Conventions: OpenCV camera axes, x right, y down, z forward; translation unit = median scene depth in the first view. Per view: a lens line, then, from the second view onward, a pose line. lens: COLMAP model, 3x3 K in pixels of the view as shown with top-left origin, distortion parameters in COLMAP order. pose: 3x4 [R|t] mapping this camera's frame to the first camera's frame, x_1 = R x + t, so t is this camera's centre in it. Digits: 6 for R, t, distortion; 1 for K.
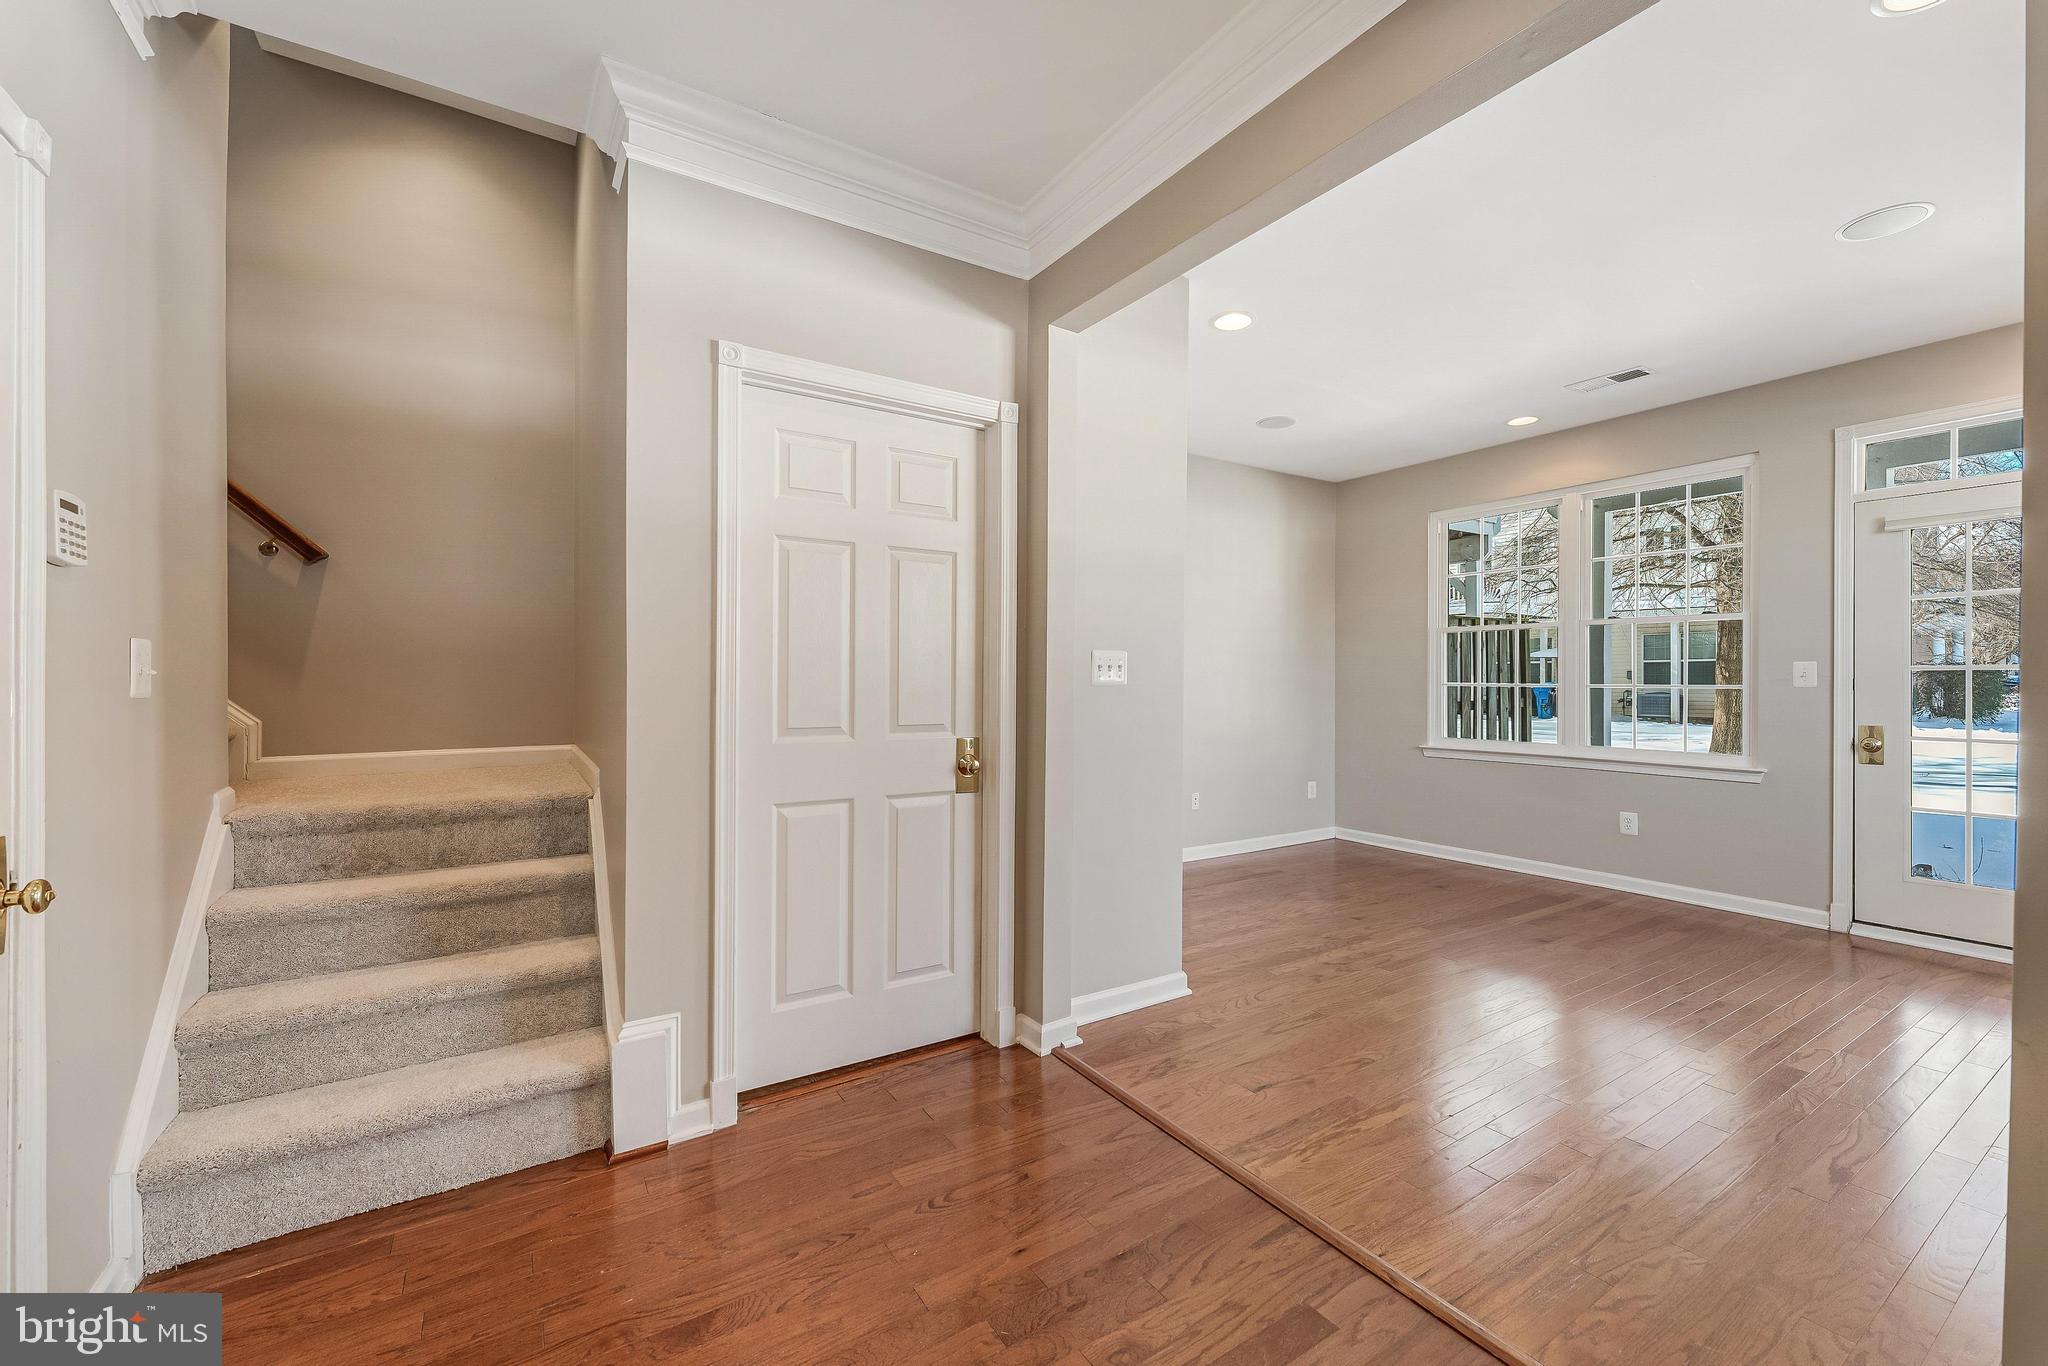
lens RADIAL K [[826.2, 0, 1028.6], [0, 826.2, 680.2], [0, 0, 1]] dist [0.002093, -0.001264]
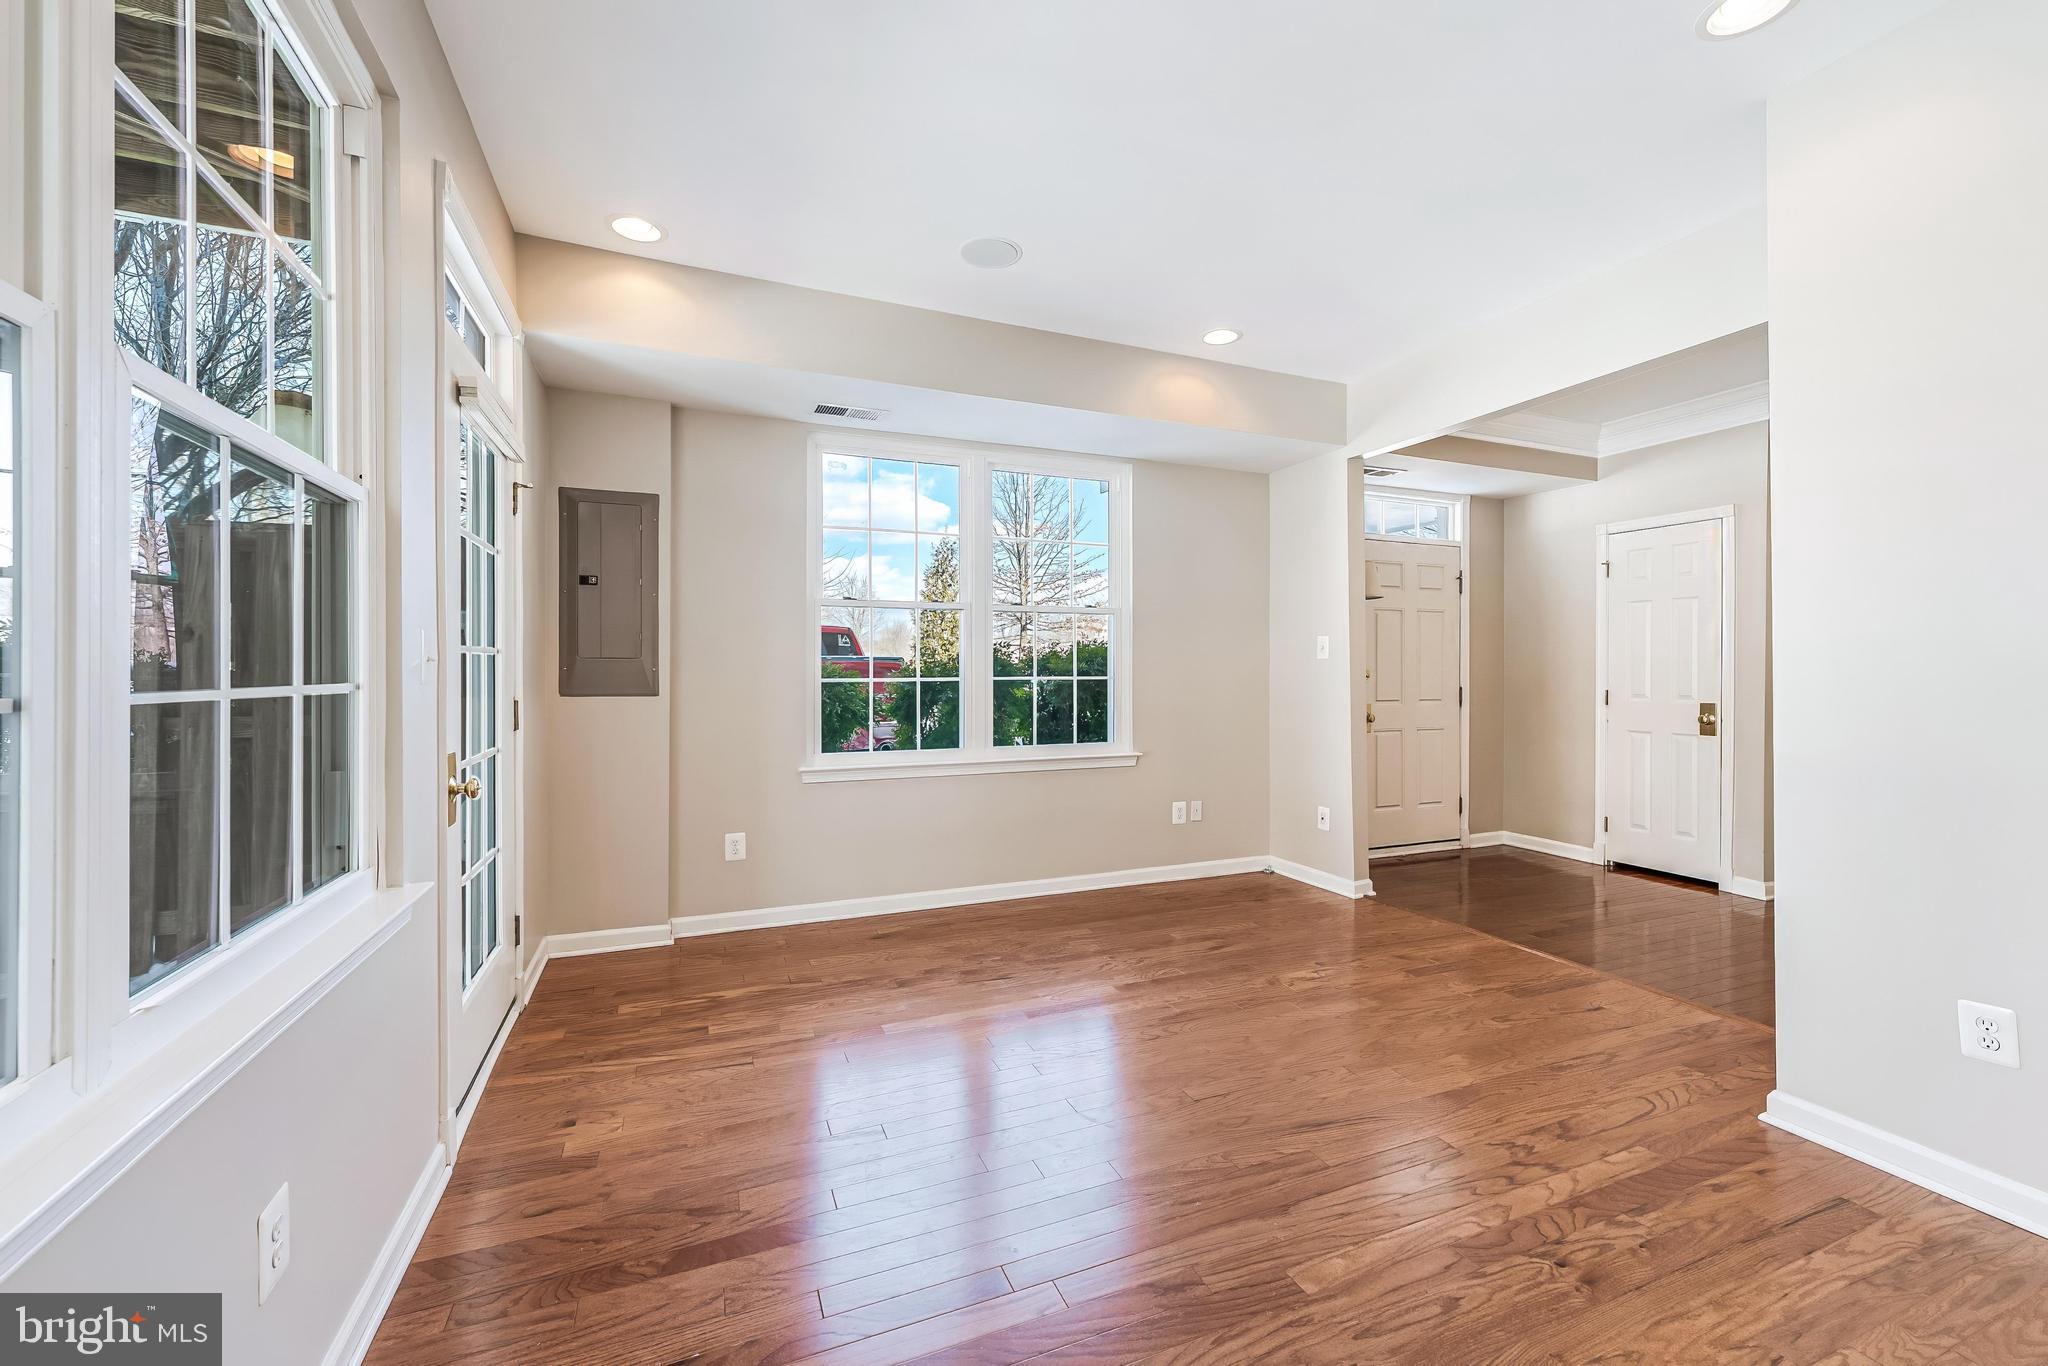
lens RADIAL K [[826.2, 0, 1026.3], [0, 826.2, 676.9], [0, 0, 1]] dist [0.002093, -0.001264]
pose [[-0.983792, -0.003257, 0.179281, 0.549616], [-0.000816, 0.999906, 0.013690, -0.003160], [-0.179309, 0.013322, -0.983703, 1.445876]]
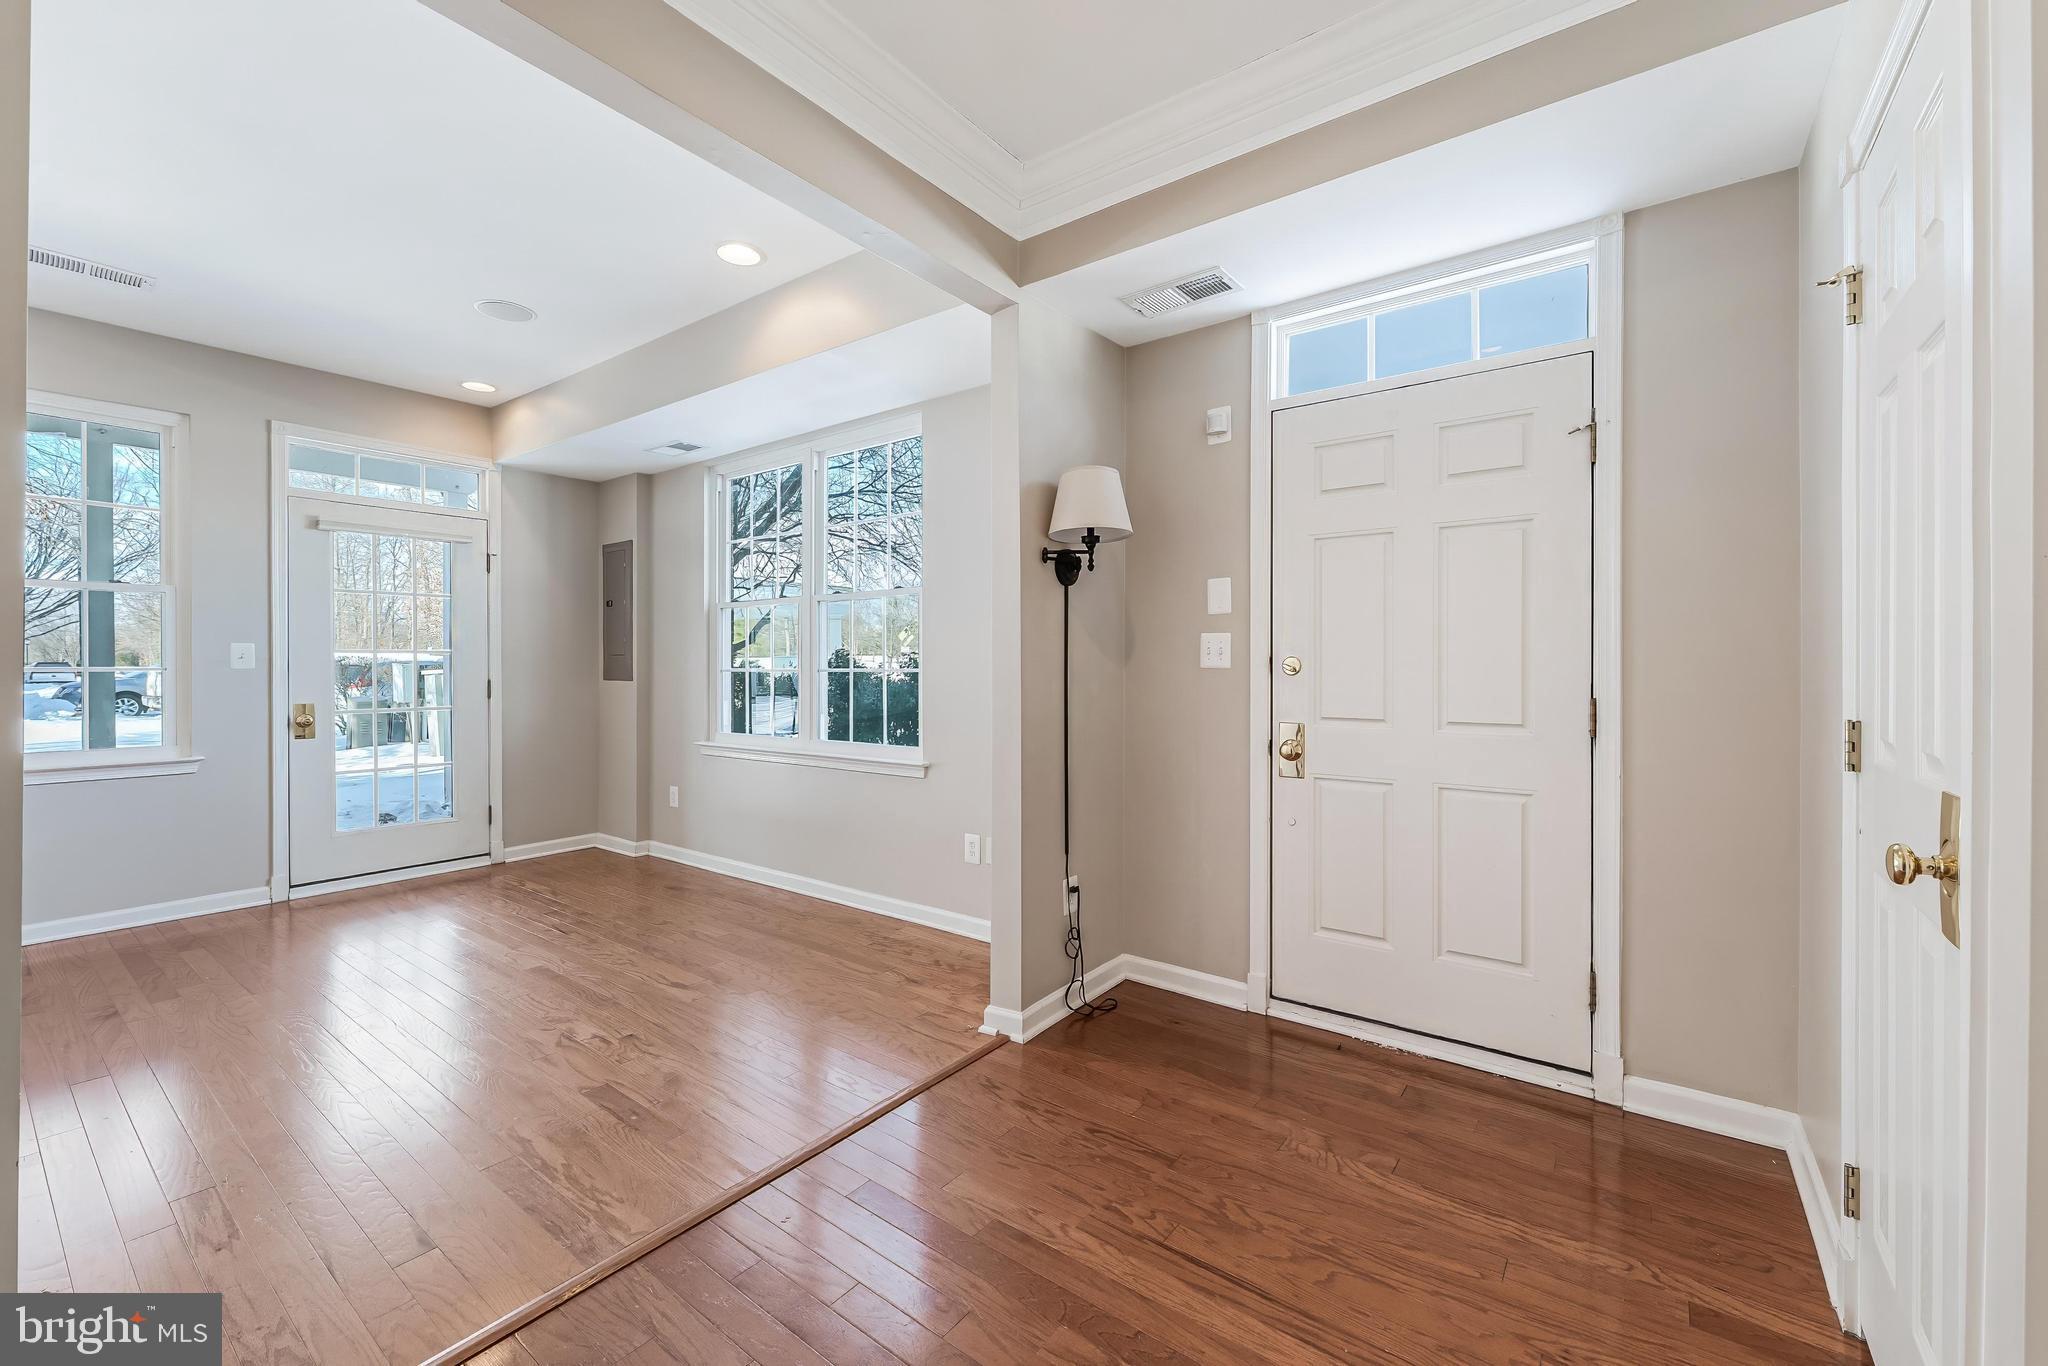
lens RADIAL K [[826.2, 0, 1028.8], [0, 826.2, 669.9], [0, 0, 1]] dist [0.002093, -0.001264]
pose [[-0.345797, -0.003549, 0.938303, -0.335499], [0.005353, 0.999969, 0.005755, 0.009260], [-0.938294, 0.007012, -0.345768, 0.473602]]
